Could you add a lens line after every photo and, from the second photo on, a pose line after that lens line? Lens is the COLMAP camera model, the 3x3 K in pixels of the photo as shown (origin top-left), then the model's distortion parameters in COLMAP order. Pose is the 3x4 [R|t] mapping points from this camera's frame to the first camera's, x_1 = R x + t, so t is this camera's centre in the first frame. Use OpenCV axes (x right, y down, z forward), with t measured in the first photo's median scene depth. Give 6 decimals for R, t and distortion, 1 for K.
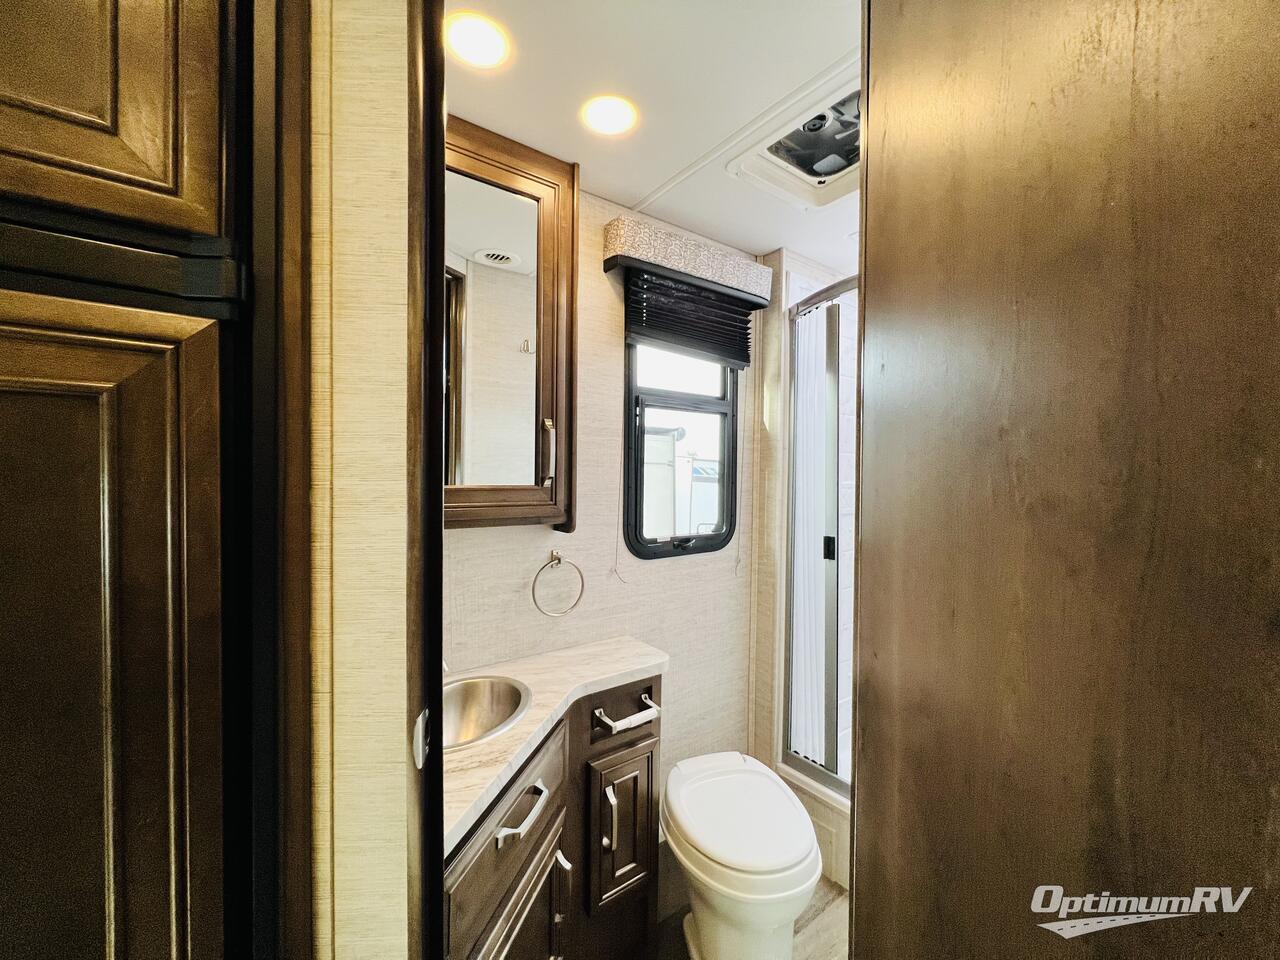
lens RADIAL K [[508.5, 0, 640.6], [0, 508.5, 482.3], [0, 0, 1]] dist [-0.000171, -0.000418]
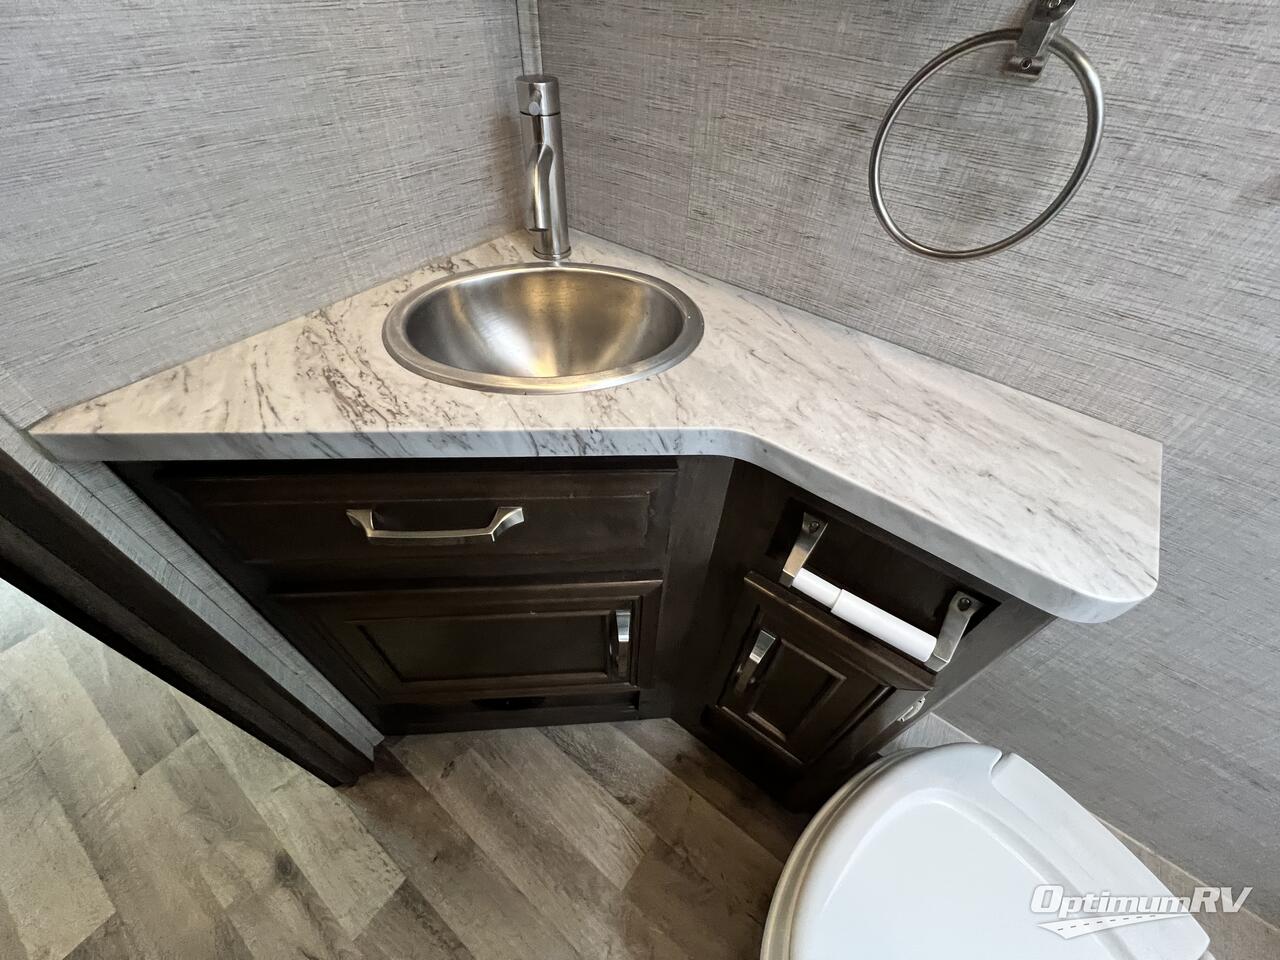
lens RADIAL K [[512.4, 0, 639.6], [0, 512.4, 481.2], [0, 0, 1]] dist [-0.001156, -0.000181]
pose [[0.284491, 0.702866, -0.651954, 0.107658], [-0.058058, 0.691438, 0.720099, 0.131706], [0.956919, -0.167011, 0.237515, 0.702592]]
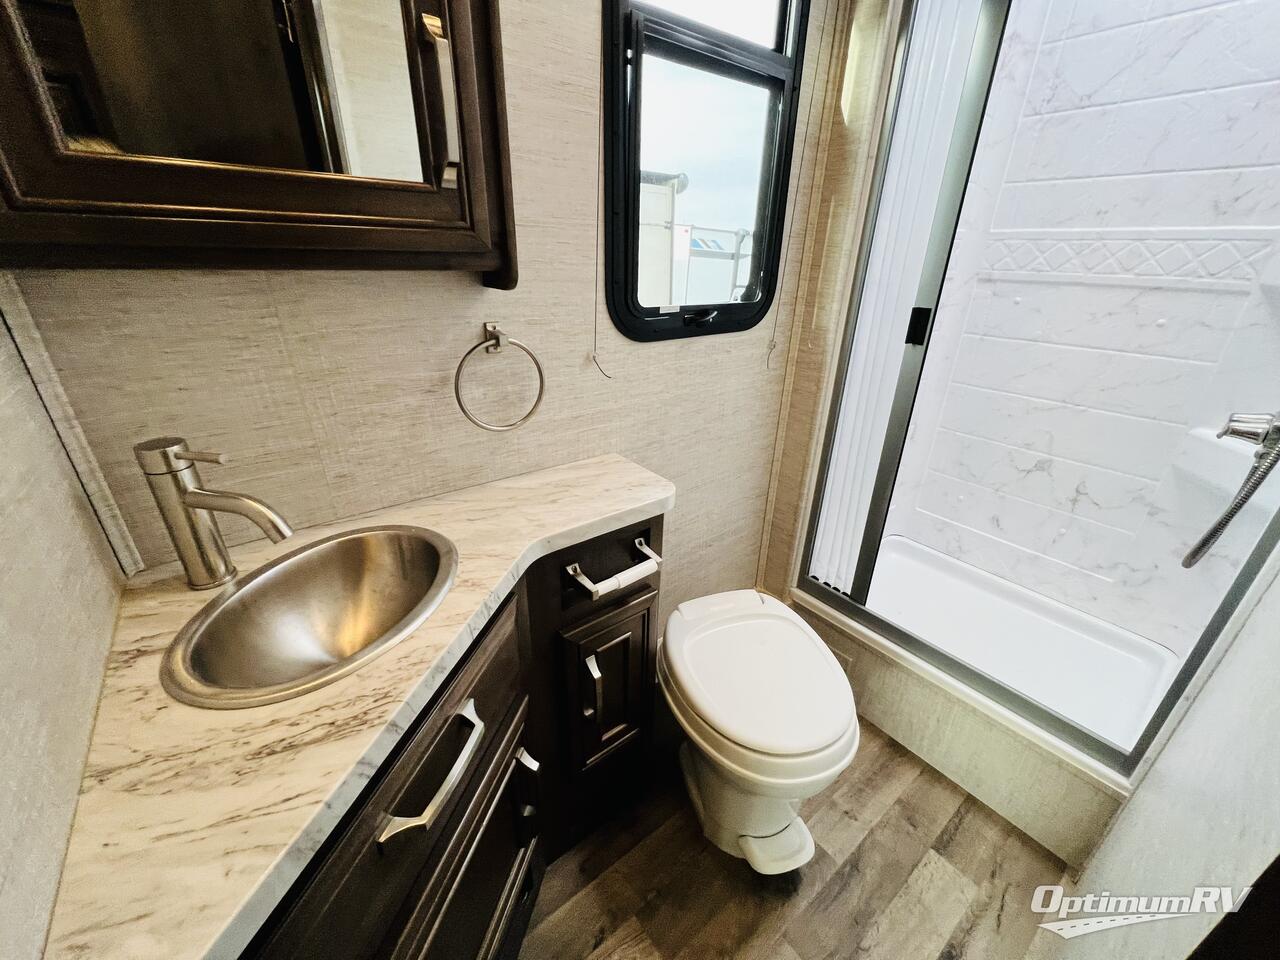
lens RADIAL K [[508.5, 0, 640.6], [0, 508.5, 482.3], [0, 0, 1]] dist [-0.000171, -0.000418]
pose [[0.999765, 0.001624, 0.021616, -0.005076], [-0.010053, 0.918219, 0.395945, 0.067885], [-0.019206, -0.396069, 0.918020, 0.377834]]
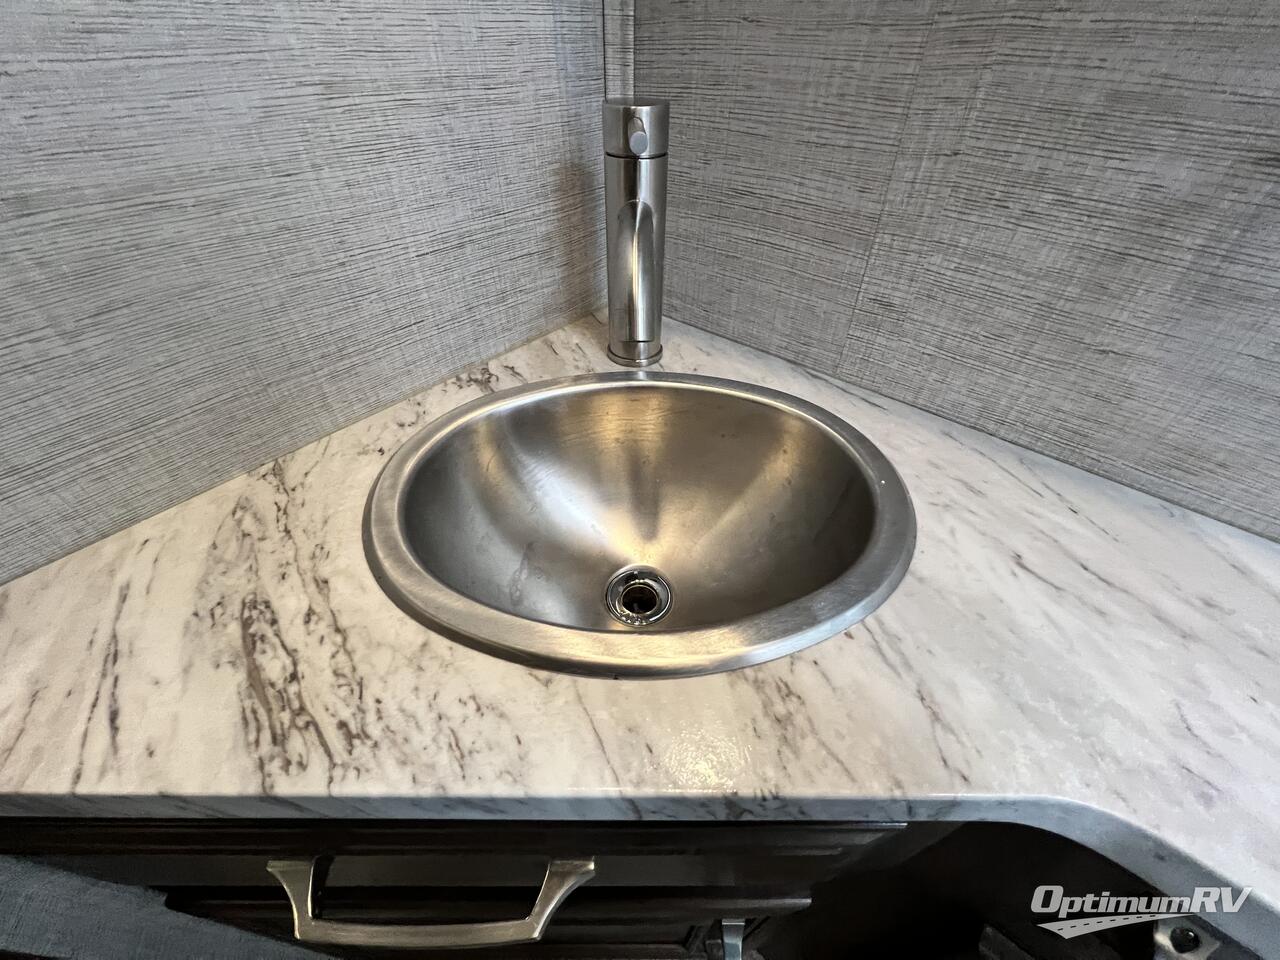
lens RADIAL K [[513.5, 0, 639.9], [0, 513.5, 480.8], [0, 0, 1]] dist [-0.001046, -0.000214]
pose [[0.228165, 0.650798, -0.724156, -0.089965], [-0.032521, 0.748454, 0.662388, 0.178138], [0.973079, -0.127584, 0.191936, 0.703927]]
